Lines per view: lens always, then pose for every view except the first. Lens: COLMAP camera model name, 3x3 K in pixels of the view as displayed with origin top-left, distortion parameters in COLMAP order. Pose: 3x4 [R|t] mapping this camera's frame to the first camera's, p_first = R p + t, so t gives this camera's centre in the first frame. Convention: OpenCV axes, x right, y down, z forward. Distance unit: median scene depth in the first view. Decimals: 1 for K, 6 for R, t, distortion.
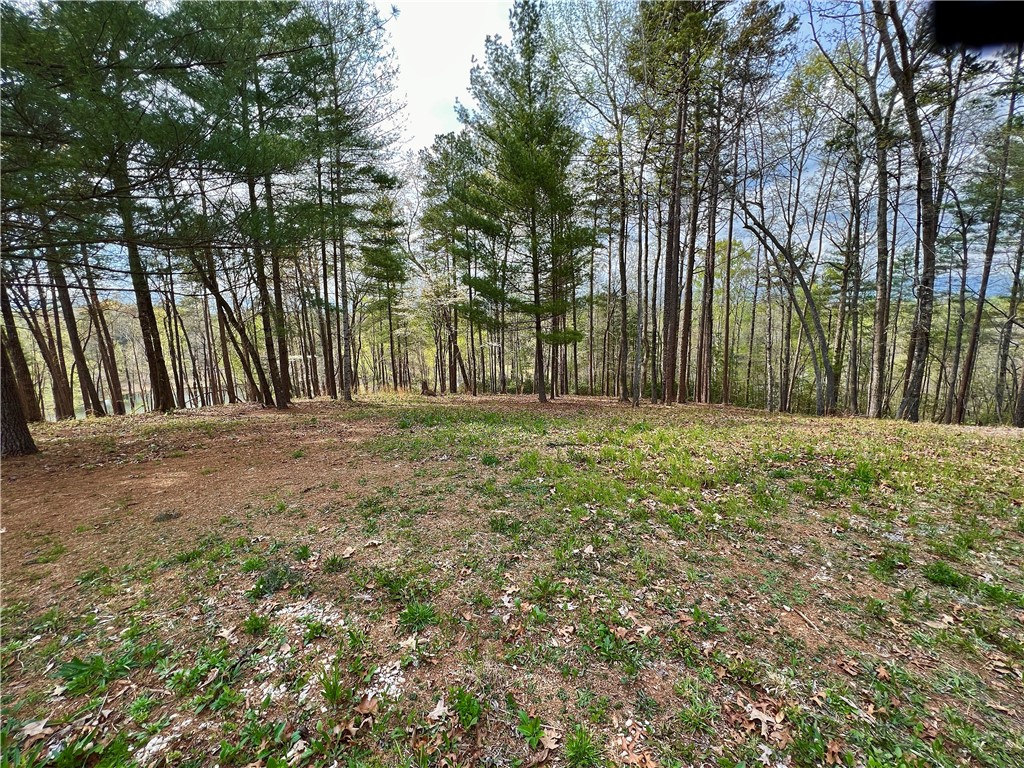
lens RADIAL K [[411.3, 0, 517.1], [0, 411.3, 385.2], [0, 0, 1]] dist [0.001753, 0.000058]
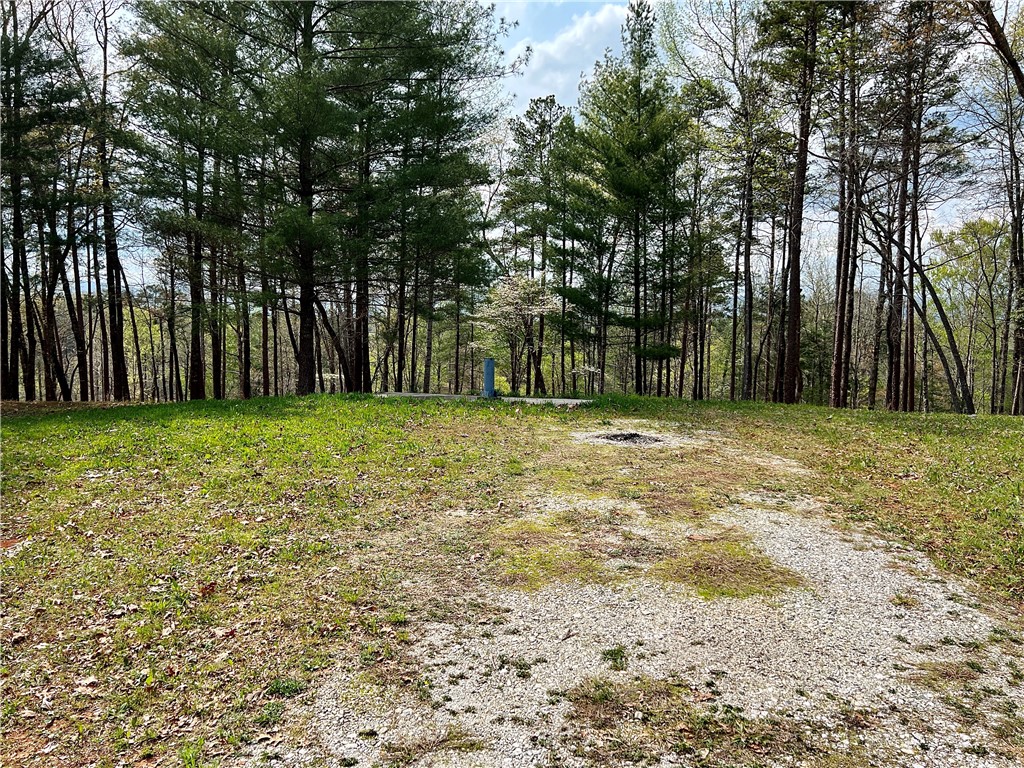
lens RADIAL K [[764.6, 0, 509.8], [0, 764.6, 387.3], [0, 0, 1]] dist [0.038811, -0.043243]
pose [[0.984117, 0.049783, -0.170399, 0.057156], [-0.066377, 0.993440, -0.093118, 0.110927], [0.164645, 0.102949, 0.980966, -0.578274]]
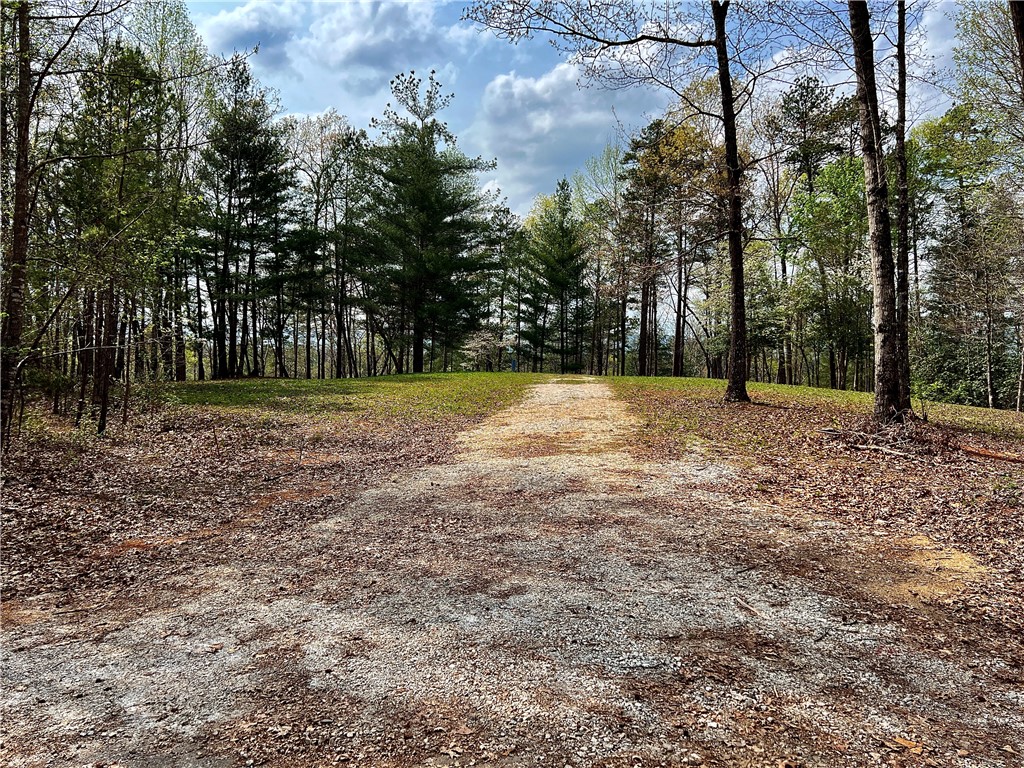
lens RADIAL K [[764.6, 0, 511.9], [0, 764.6, 382.6], [0, 0, 1]] dist [0.038811, -0.043243]
pose [[0.996950, 0.046109, -0.062963, 0.038464], [-0.055110, 0.987200, -0.149666, 0.346622], [0.055257, 0.152680, 0.986730, -1.721483]]
